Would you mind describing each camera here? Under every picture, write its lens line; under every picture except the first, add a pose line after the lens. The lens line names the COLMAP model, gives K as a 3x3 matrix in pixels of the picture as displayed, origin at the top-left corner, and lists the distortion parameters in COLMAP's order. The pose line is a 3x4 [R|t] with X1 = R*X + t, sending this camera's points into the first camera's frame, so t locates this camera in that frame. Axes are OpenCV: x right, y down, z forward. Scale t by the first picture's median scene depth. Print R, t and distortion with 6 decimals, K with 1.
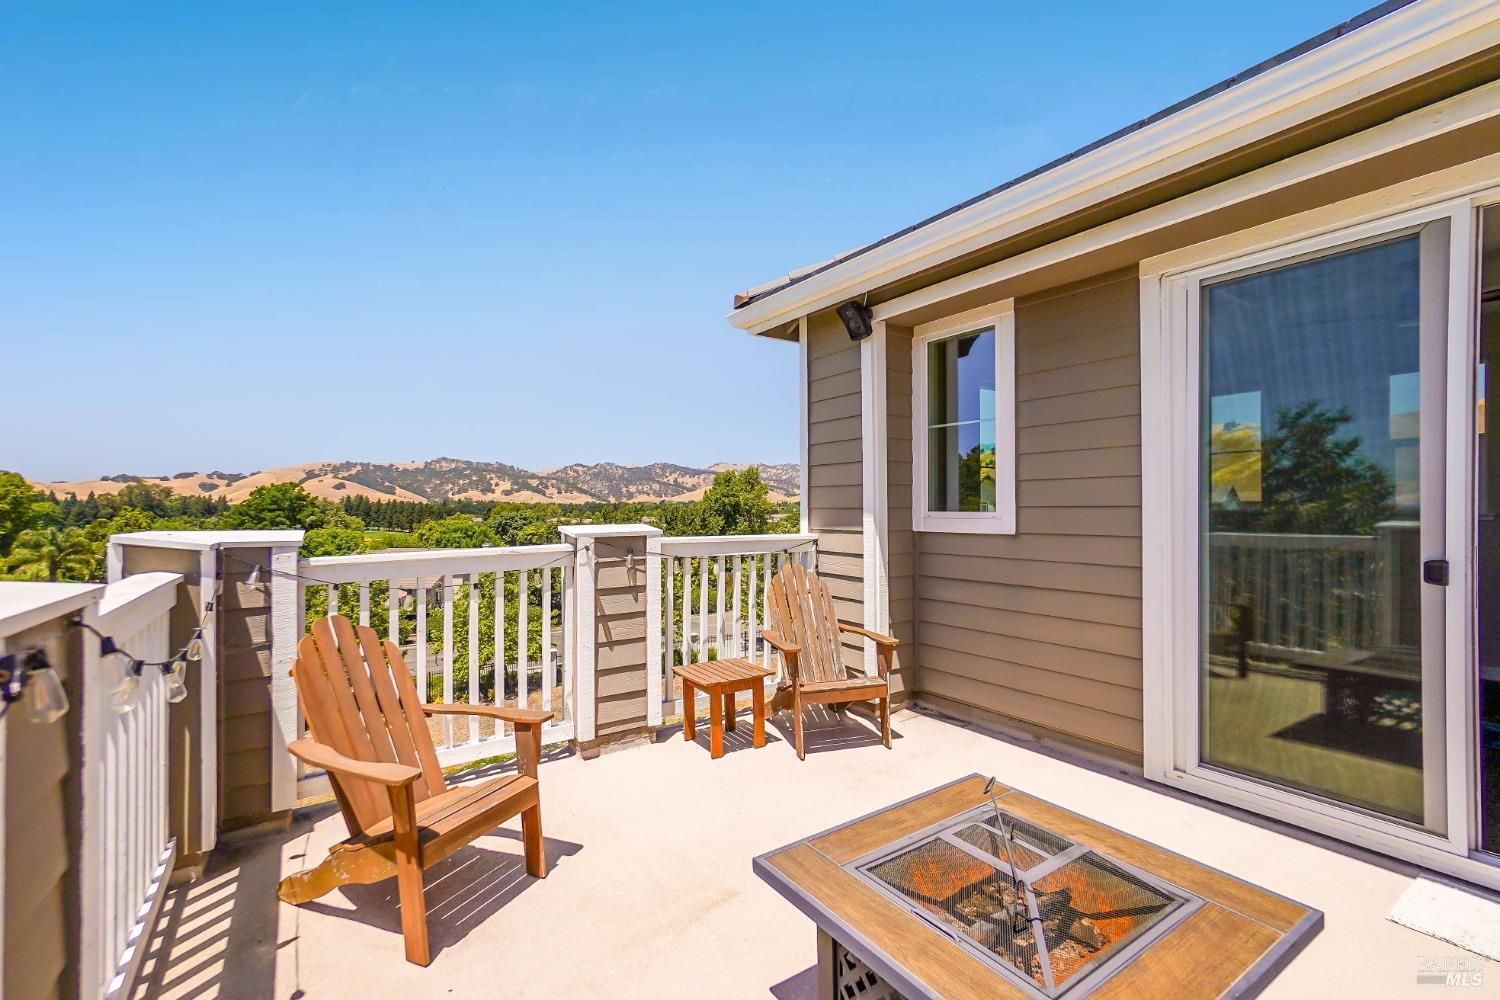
lens RADIAL K [[665.5, 0, 744.7], [0, 665.5, 505.5], [0, 0, 1]] dist [-0.002295, 0.000166]
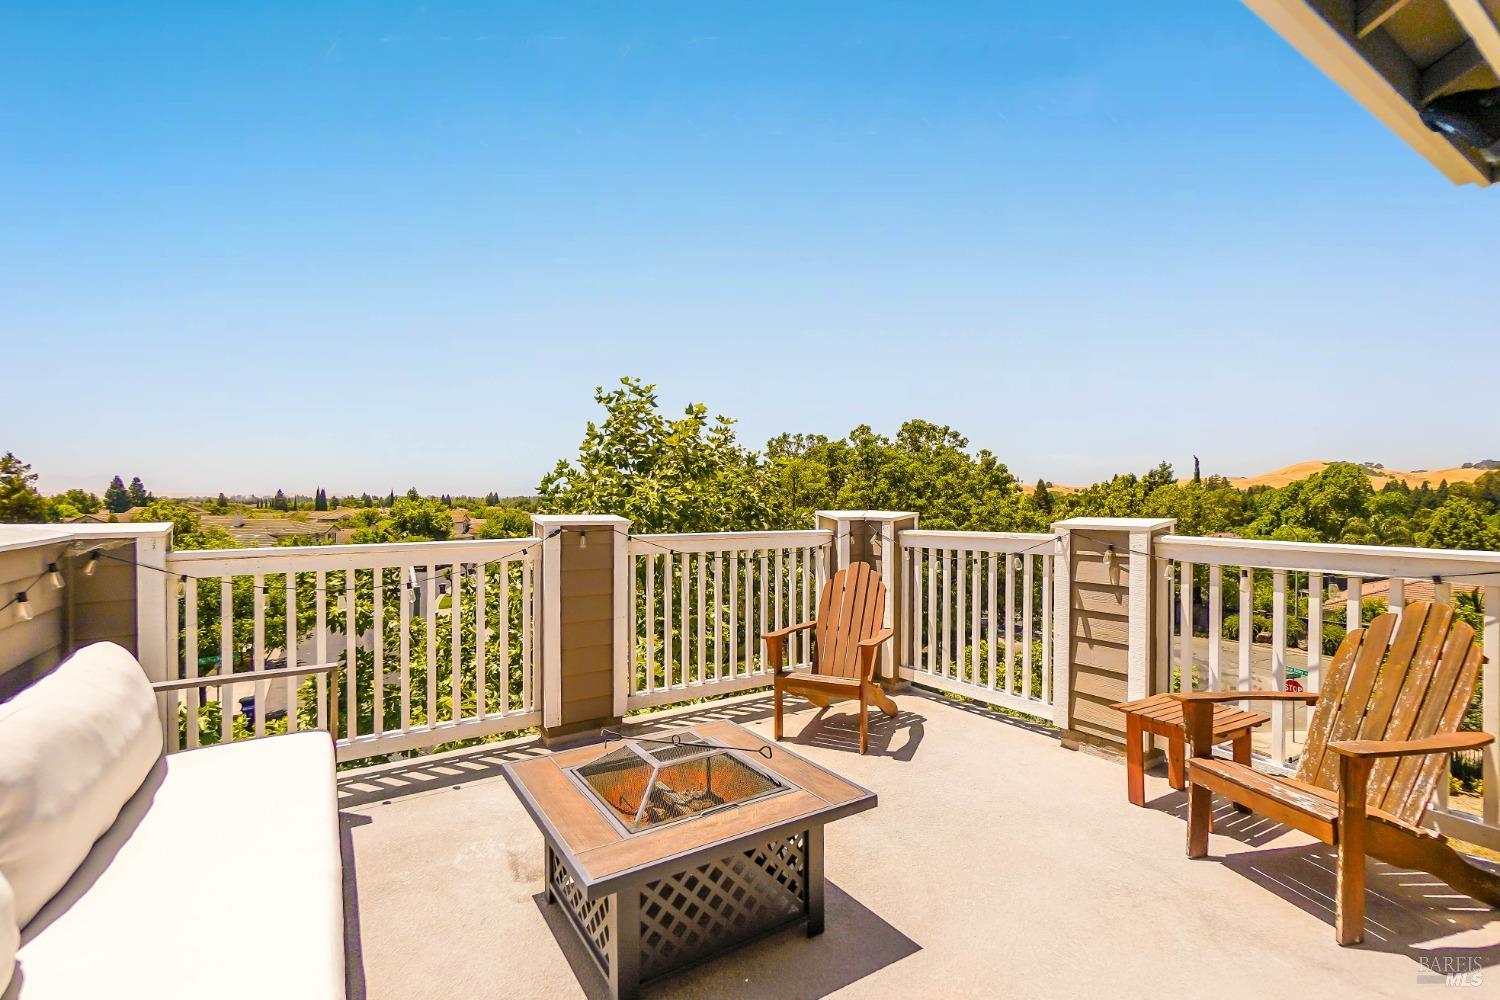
lens RADIAL K [[665.5, 0, 744.0], [0, 665.5, 503.4], [0, 0, 1]] dist [-0.002295, 0.000166]
pose [[-0.015026, 0.012522, -0.999809, 0.775897], [0.000301, 0.999922, 0.012519, -0.003109], [0.999887, -0.000113, -0.015029, 0.524133]]
